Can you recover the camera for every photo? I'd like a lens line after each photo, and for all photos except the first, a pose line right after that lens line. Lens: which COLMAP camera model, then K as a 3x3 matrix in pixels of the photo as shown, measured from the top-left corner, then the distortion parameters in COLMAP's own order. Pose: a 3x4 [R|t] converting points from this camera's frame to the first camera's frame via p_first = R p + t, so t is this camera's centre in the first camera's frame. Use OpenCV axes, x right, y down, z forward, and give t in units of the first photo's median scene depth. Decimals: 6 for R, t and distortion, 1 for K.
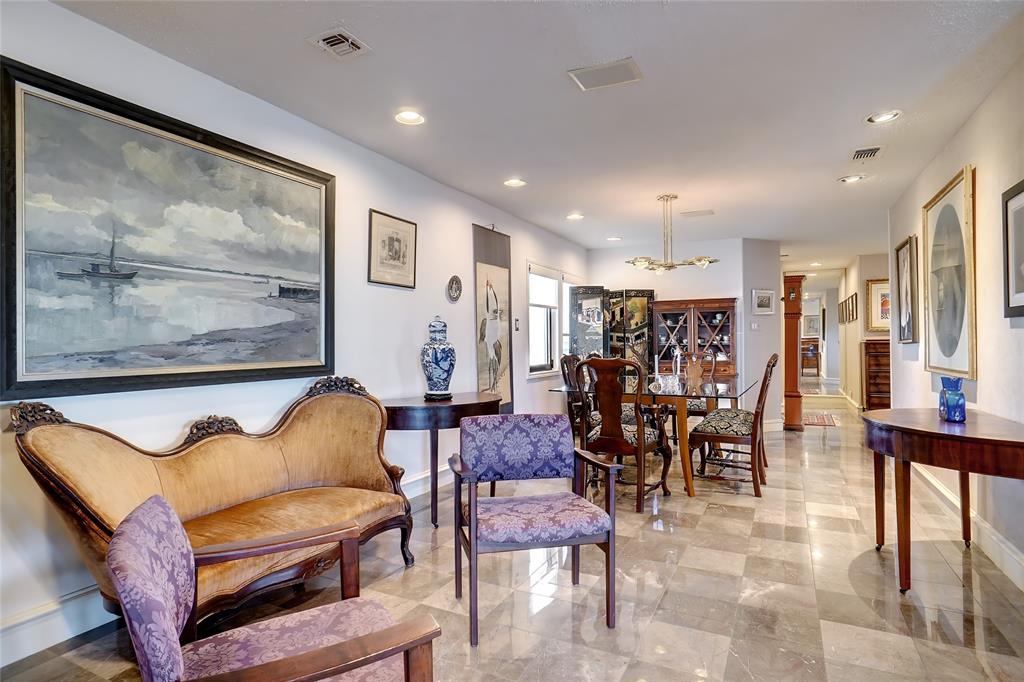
lens RADIAL K [[535.4, 0, 512.0], [0, 535.4, 341.0], [0, 0, 1]] dist [-0.003070, 0.001178]
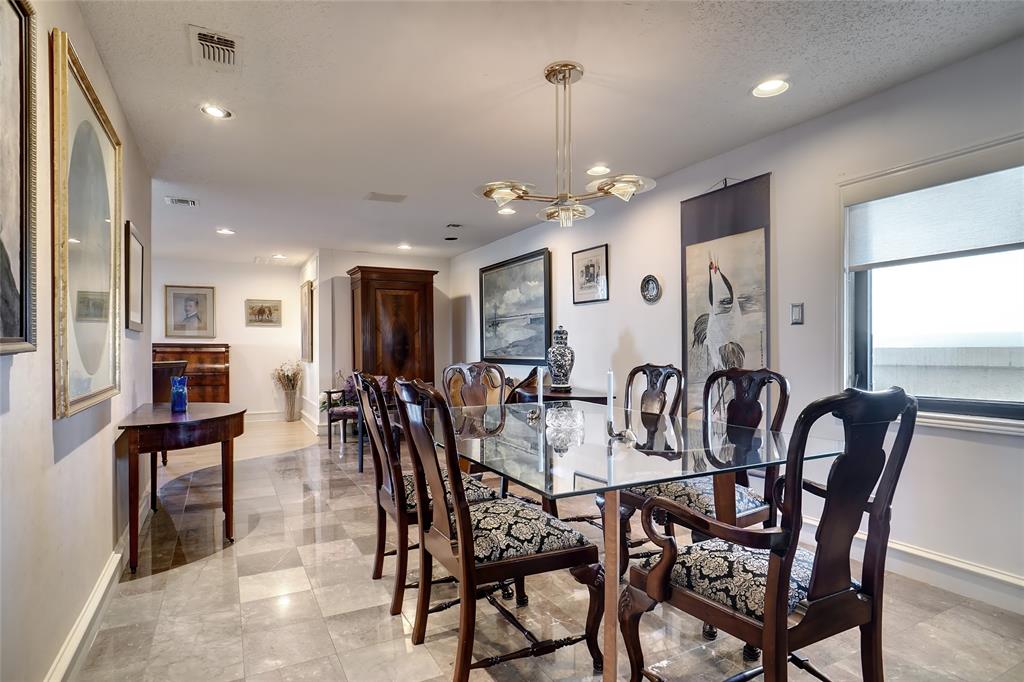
lens RADIAL K [[535.4, 0, 512.0], [0, 535.4, 341.0], [0, 0, 1]] dist [-0.003070, 0.001178]
pose [[-0.558582, 0.006451, -0.829424, 1.005323], [0.017946, 0.999830, -0.004310, -0.008815], [0.829255, -0.017293, -0.558602, 1.651518]]
